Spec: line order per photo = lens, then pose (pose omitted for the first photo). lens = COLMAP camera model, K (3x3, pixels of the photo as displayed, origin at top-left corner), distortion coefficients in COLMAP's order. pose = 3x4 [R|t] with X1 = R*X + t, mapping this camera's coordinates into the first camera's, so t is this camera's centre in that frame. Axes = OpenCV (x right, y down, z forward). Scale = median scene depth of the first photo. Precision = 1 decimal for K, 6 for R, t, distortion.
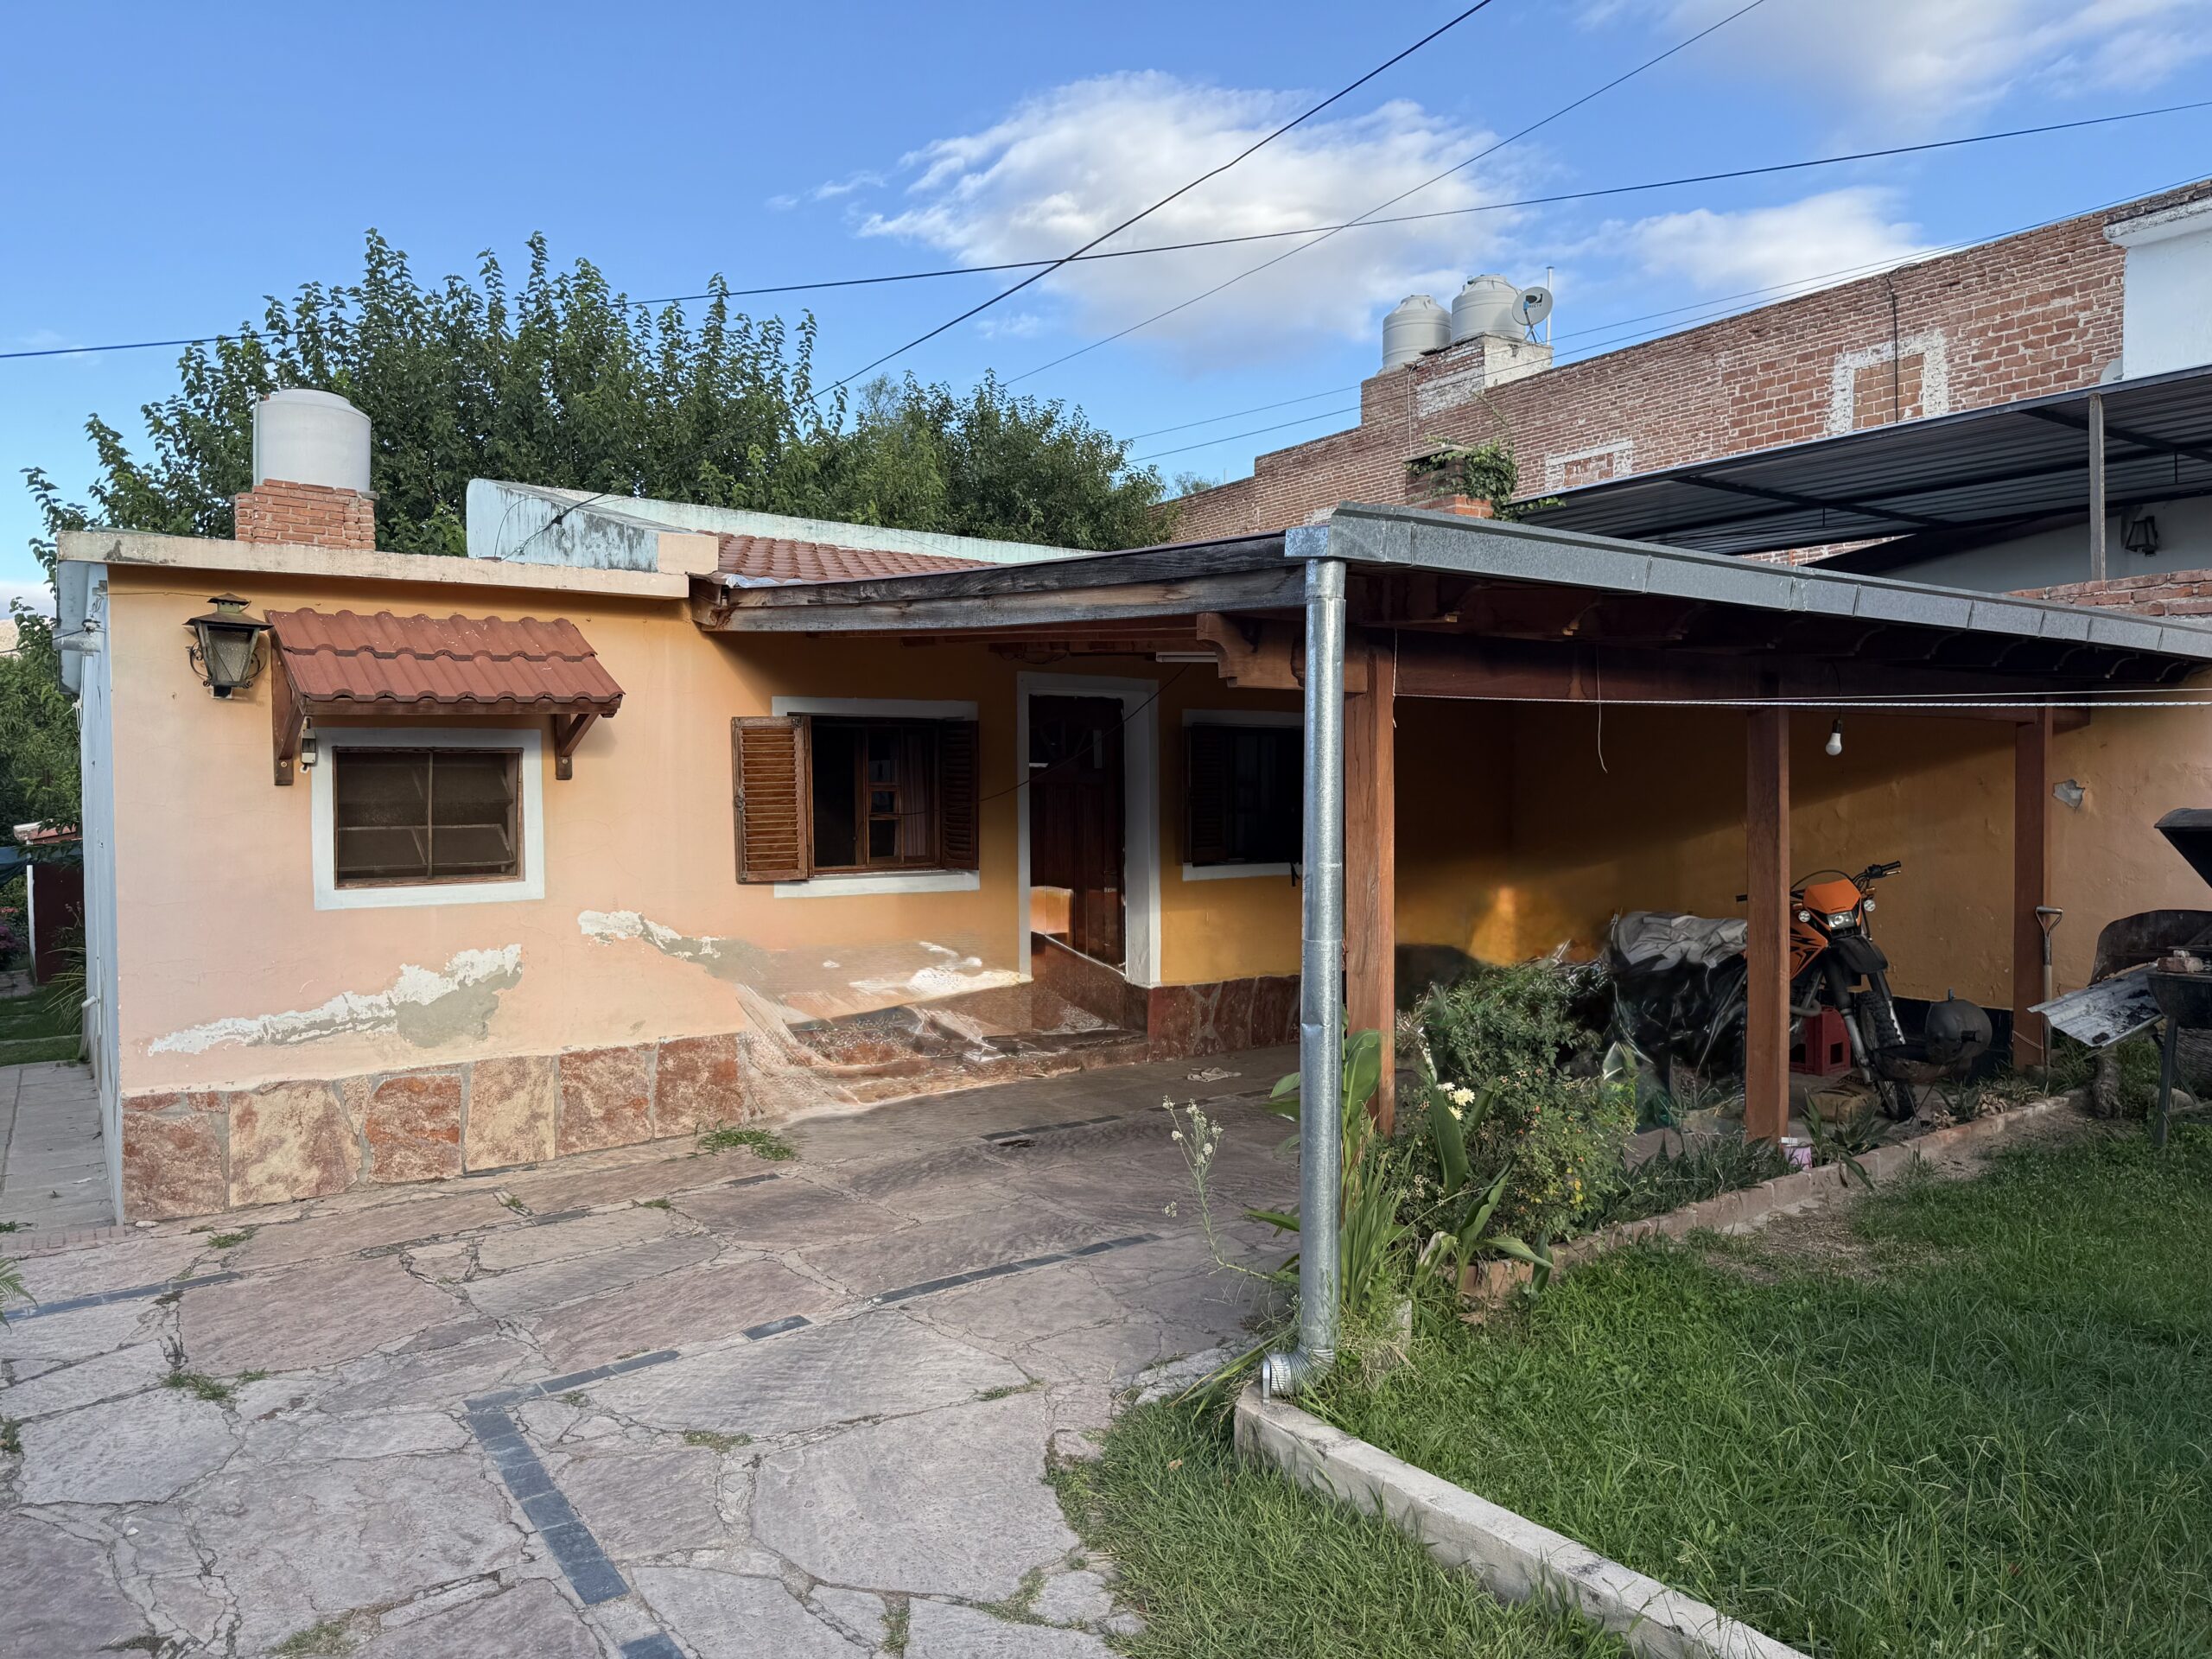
lens RADIAL K [[1523.8, 0, 1088.4], [0, 1523.8, 833.7], [0, 0, 1]] dist [-0.005984, -0.009227]
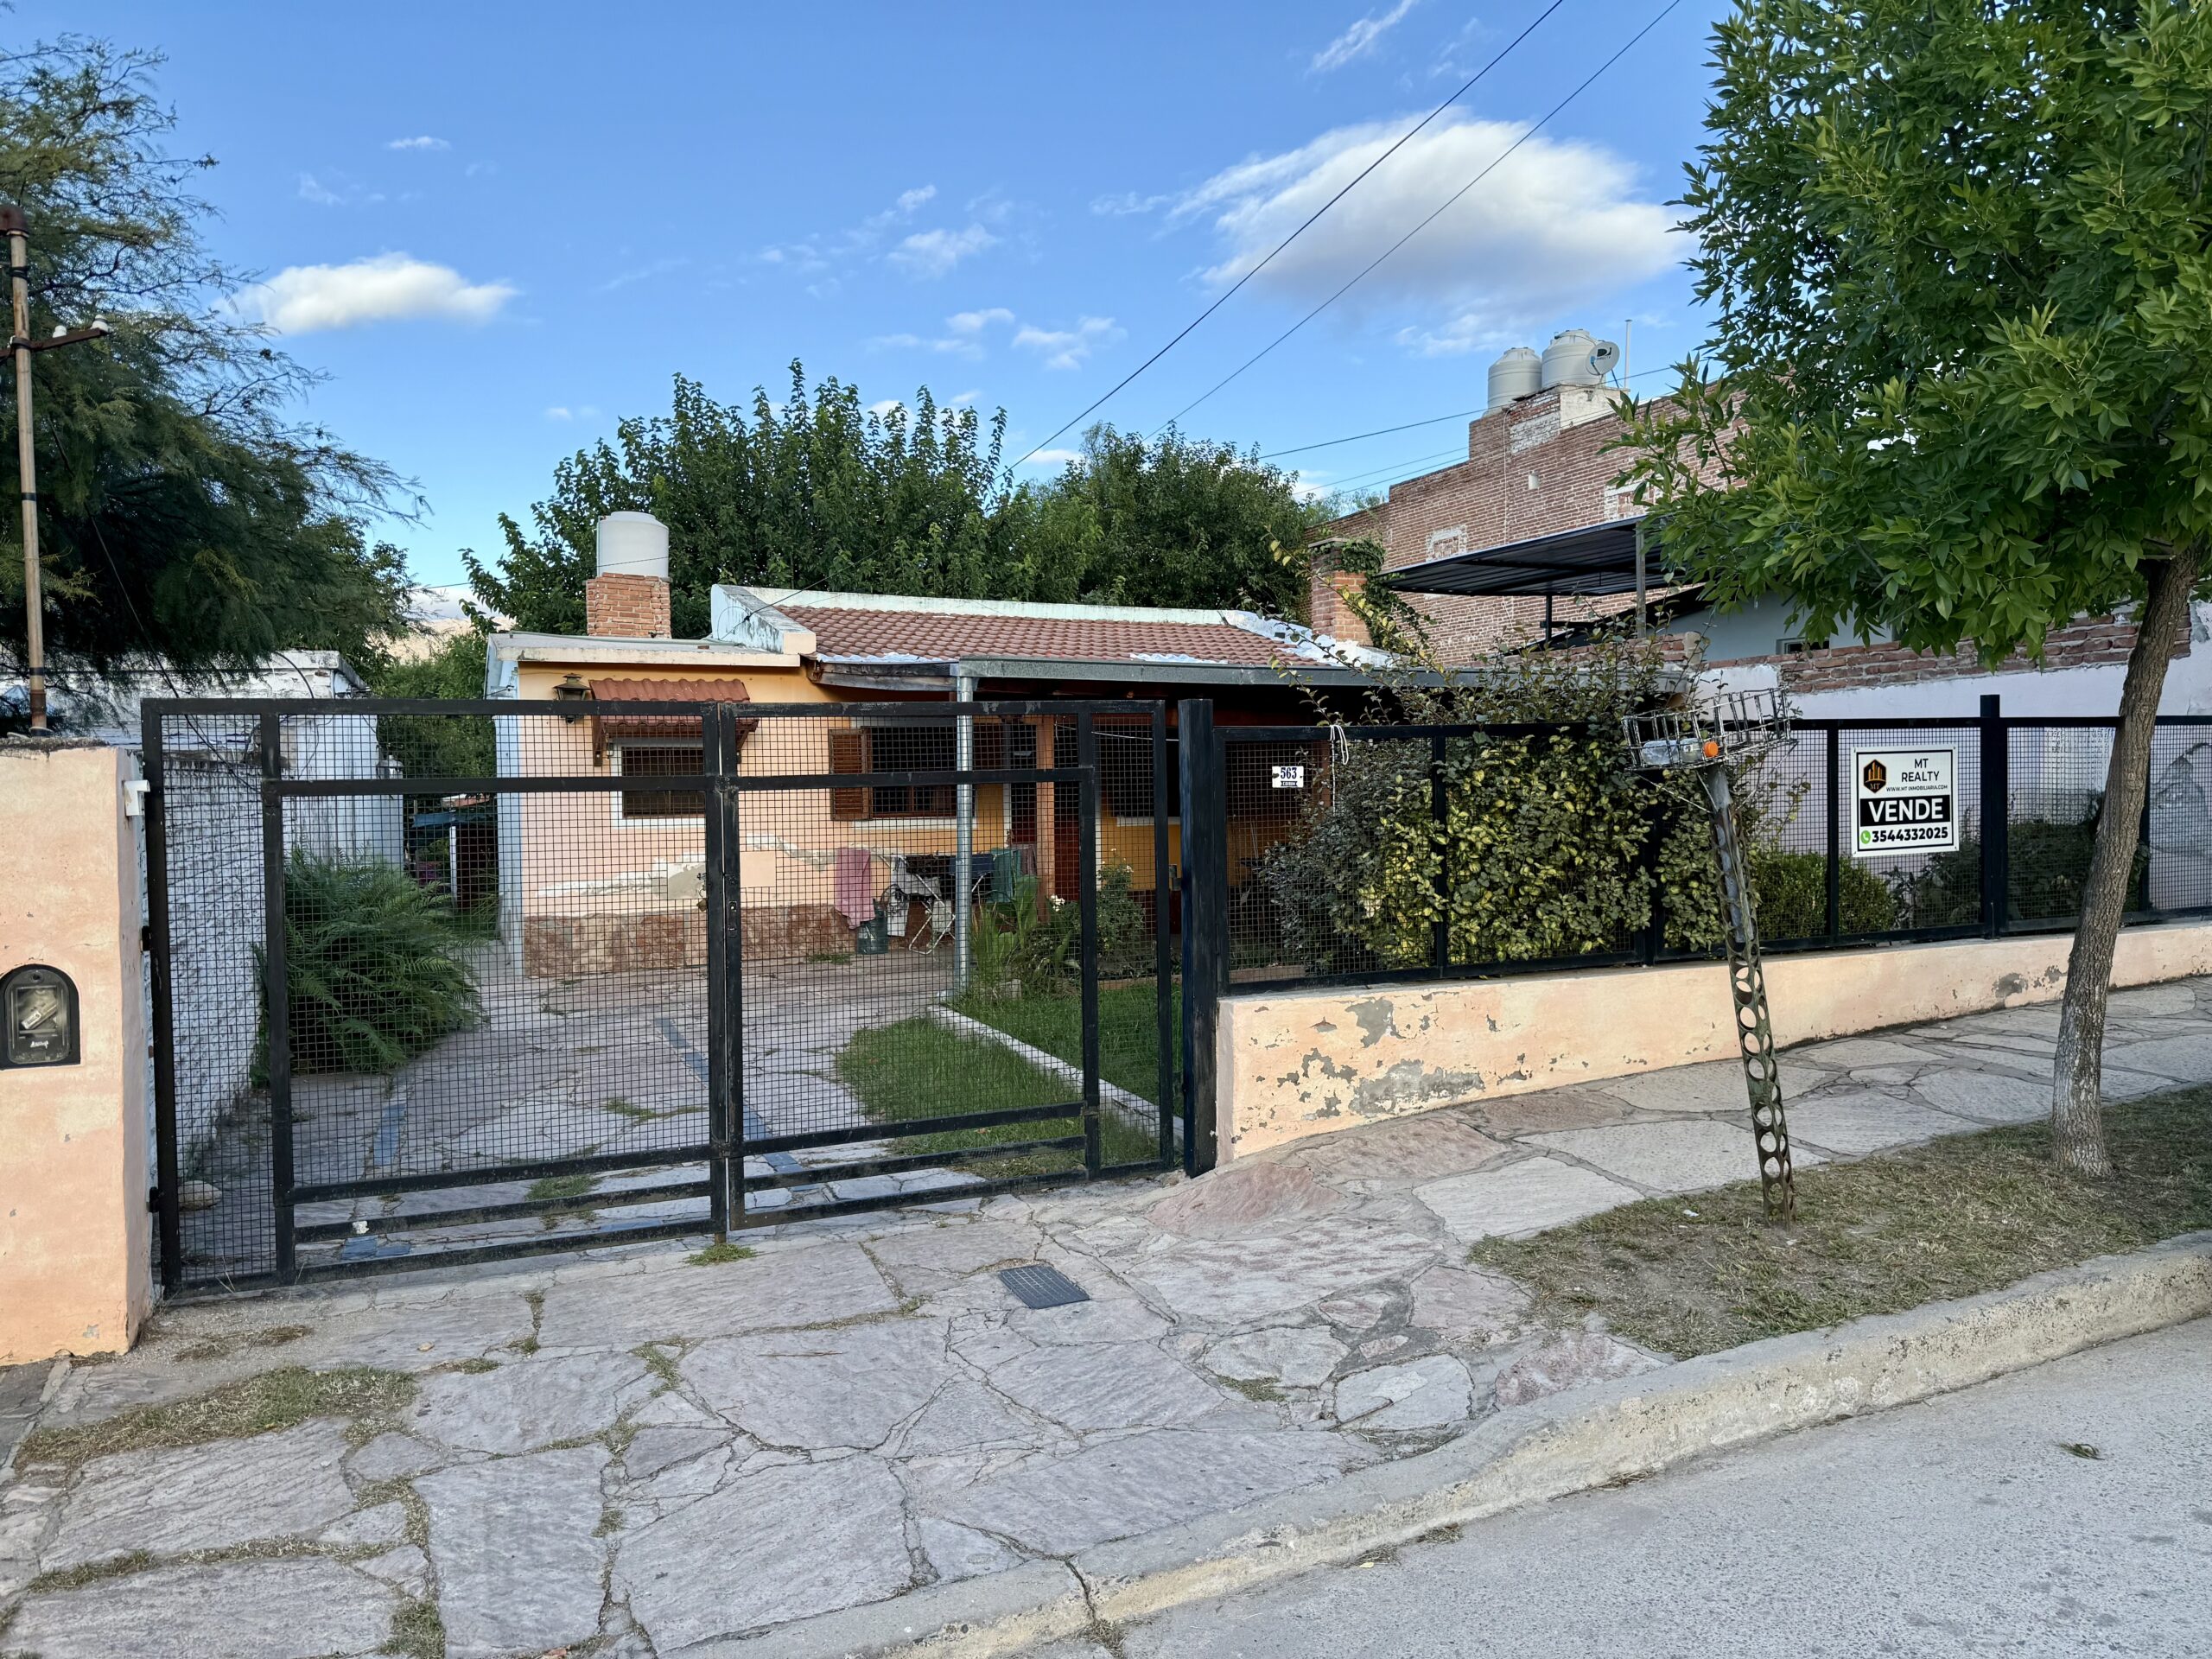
lens RADIAL K [[1523.8, 0, 1121.4], [0, 1523.8, 821.0], [0, 0, 1]] dist [-0.005984, -0.009227]
pose [[0.982610, 0.002960, -0.185656, 0.190907], [-0.001952, 0.999982, 0.005613, 0.009610], [0.185670, -0.005153, 0.982599, -0.309077]]
